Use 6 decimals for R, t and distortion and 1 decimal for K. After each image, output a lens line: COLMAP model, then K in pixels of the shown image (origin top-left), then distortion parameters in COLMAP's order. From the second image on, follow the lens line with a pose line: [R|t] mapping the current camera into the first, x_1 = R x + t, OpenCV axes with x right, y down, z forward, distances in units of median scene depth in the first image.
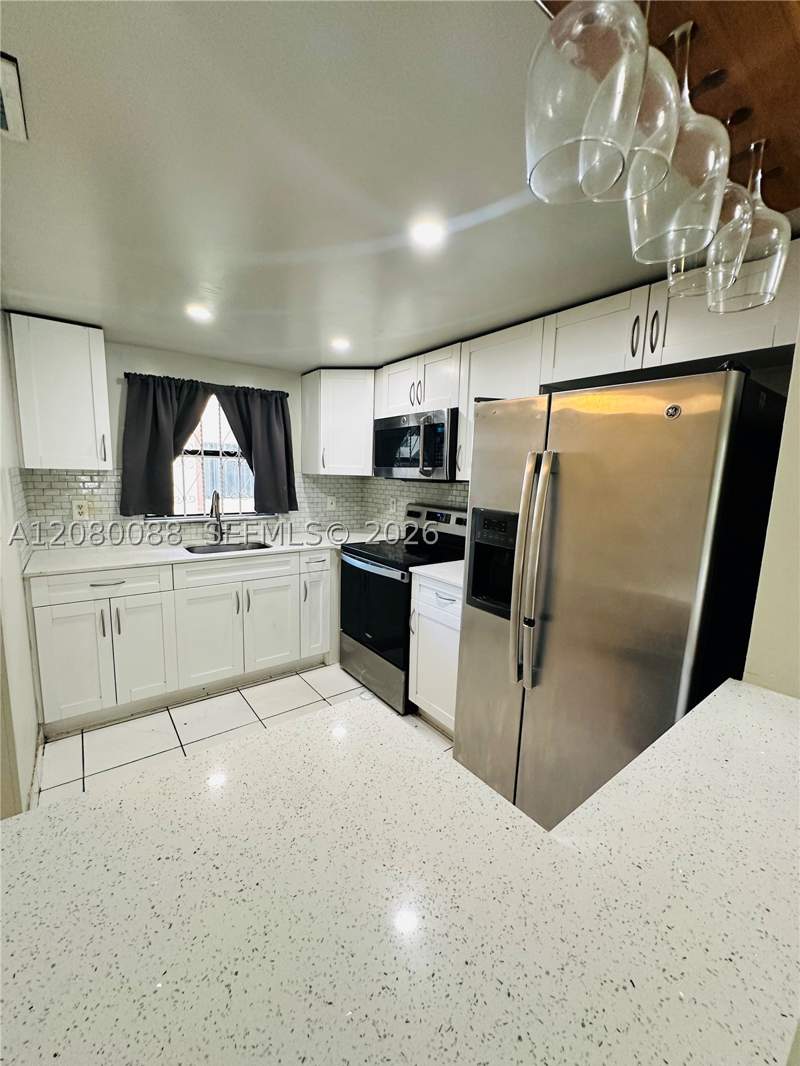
lens RADIAL K [[425.1, 0, 400.0], [0, 425.1, 533.0], [0, 0, 1]] dist [-0.001798, 0.000000]
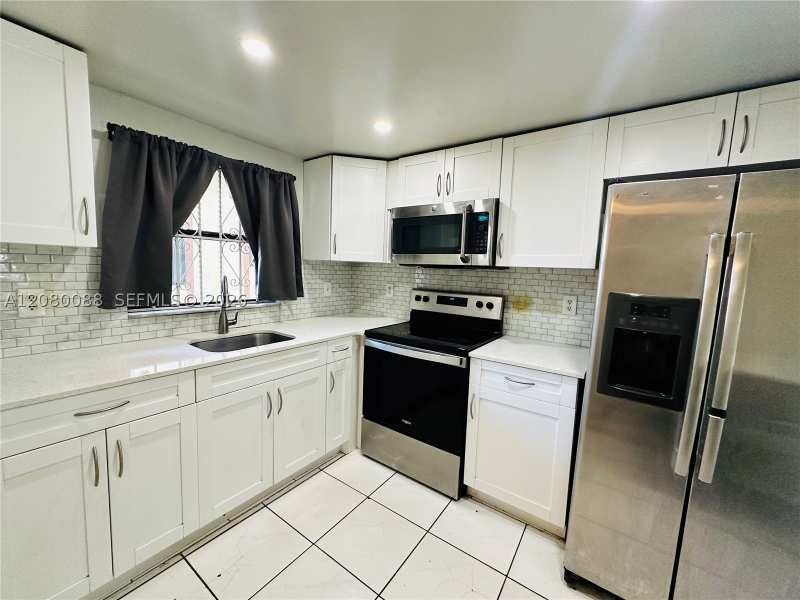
lens RADIAL K [[319.0, 0, 400.0], [0, 319.0, 300.0], [0, 0, 1]] dist [-0.001798, 0.000000]
pose [[0.951690, -0.021789, 0.306286, -0.294036], [0.031503, 0.999144, -0.026807, -0.022346], [-0.305439, 0.035161, 0.951562, 0.269281]]
